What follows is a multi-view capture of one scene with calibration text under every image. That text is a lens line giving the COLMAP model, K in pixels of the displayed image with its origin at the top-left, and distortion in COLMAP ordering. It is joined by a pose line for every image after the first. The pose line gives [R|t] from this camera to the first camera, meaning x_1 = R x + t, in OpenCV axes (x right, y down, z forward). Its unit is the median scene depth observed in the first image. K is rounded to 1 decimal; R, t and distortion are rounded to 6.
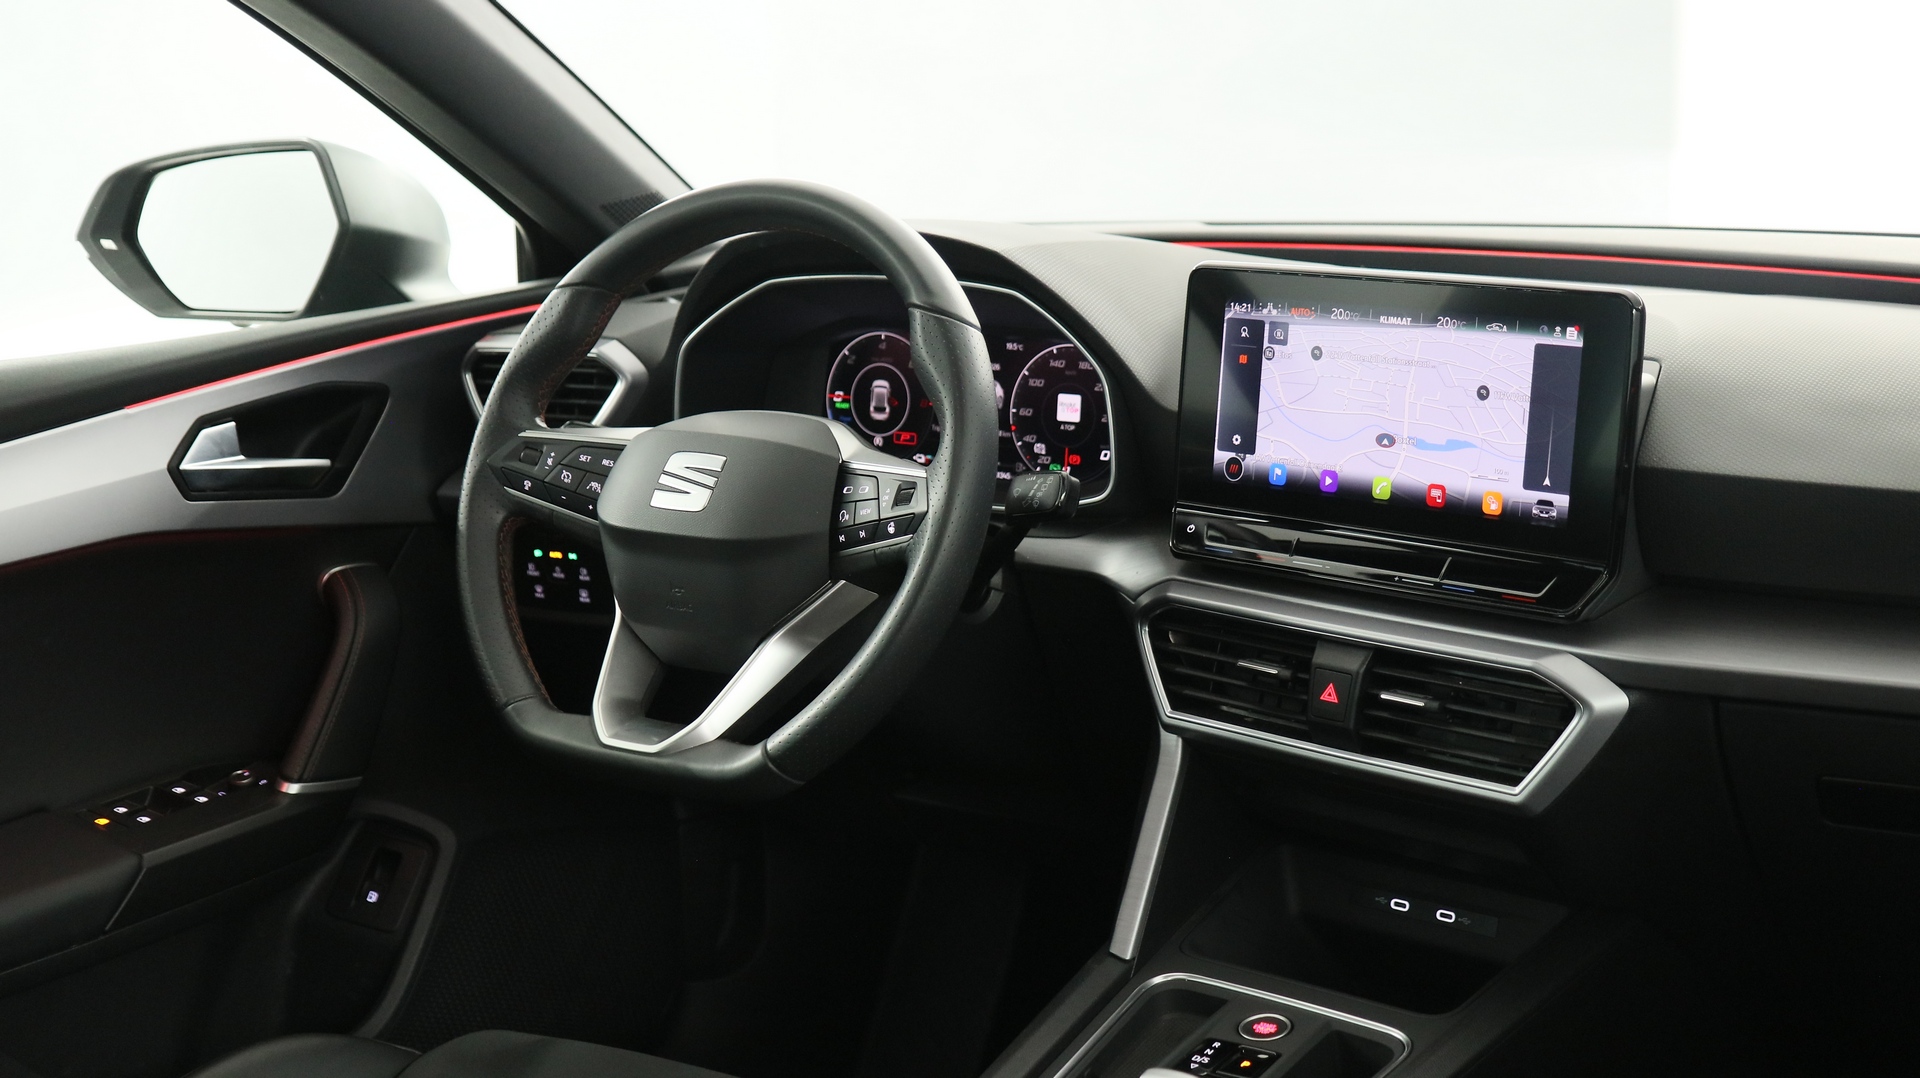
lens RADIAL K [[2817.5, 0, 974.7], [0, 2817.5, 570.0], [0, 0, 1]] dist [0.018153, 0.000000]
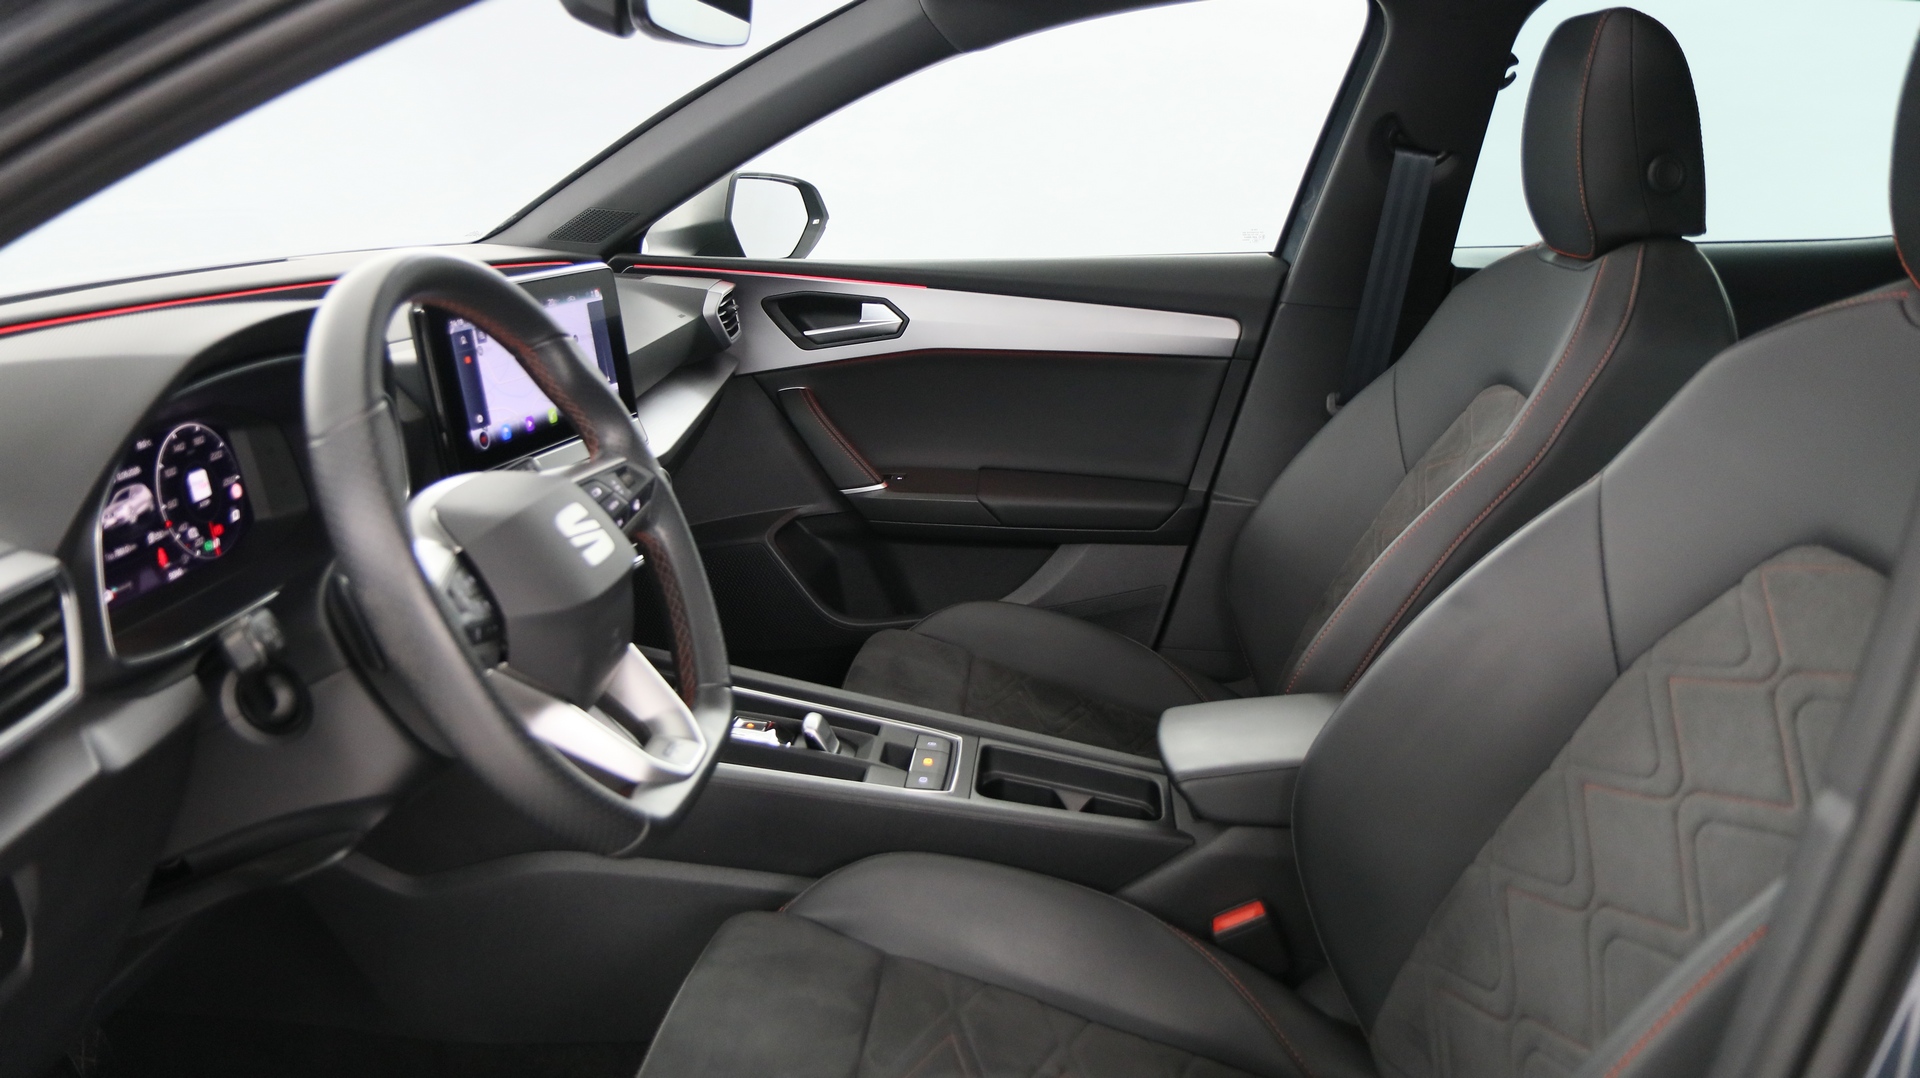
lens RADIAL K [[1460.4, 0, 963.8], [0, 1460.4, 536.4], [0, 0, 1]] dist [-0.016268, 0.011045]
pose [[-0.506902, -0.202539, 0.837871, -0.596596], [0.192451, 0.920879, 0.339035, -0.178161], [-0.840246, 0.333107, -0.427817, 1.064653]]
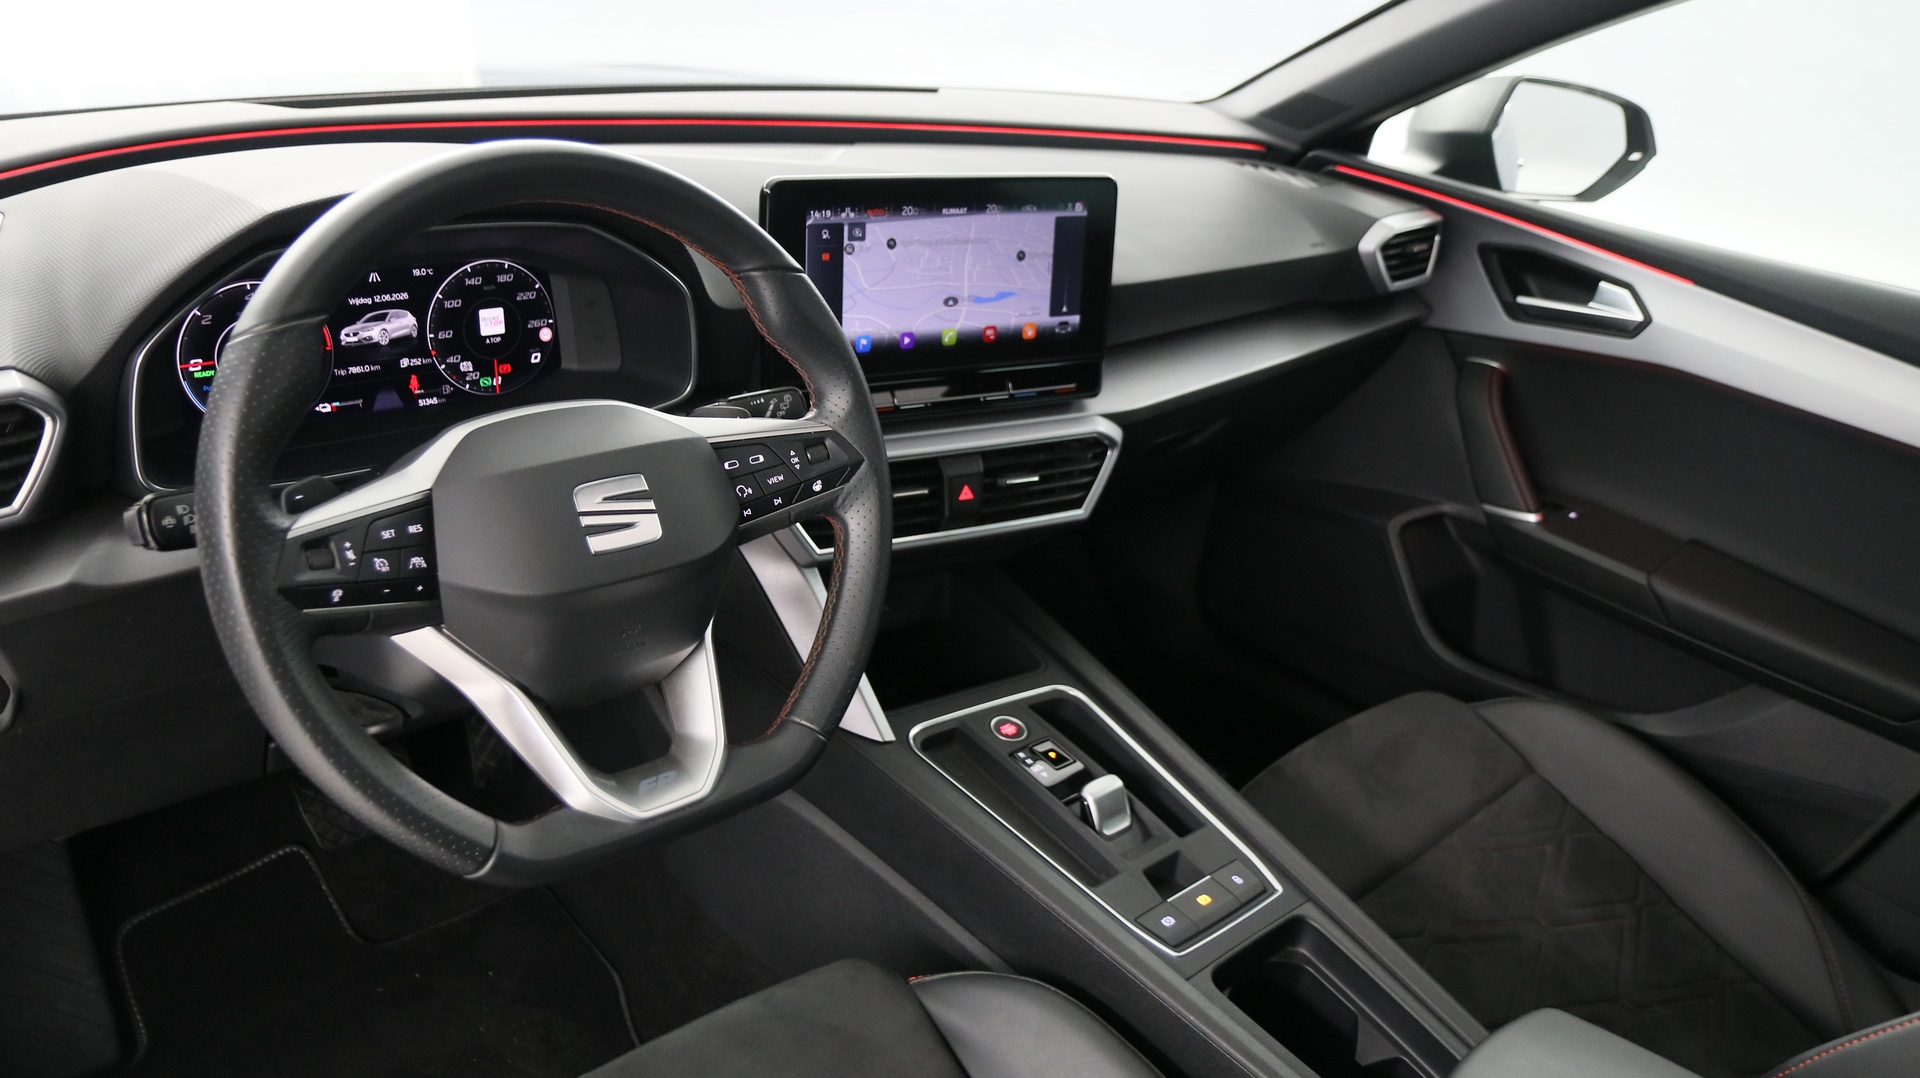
lens RADIAL K [[1460.4, 0, 963.0], [0, 1460.4, 537.5], [0, 0, 1]] dist [-0.016268, 0.011045]
pose [[0.208220, -0.365045, 0.907407, -0.475382], [0.083405, 0.930989, 0.355393, -0.170129], [-0.974519, 0.001683, 0.224297, 0.757576]]
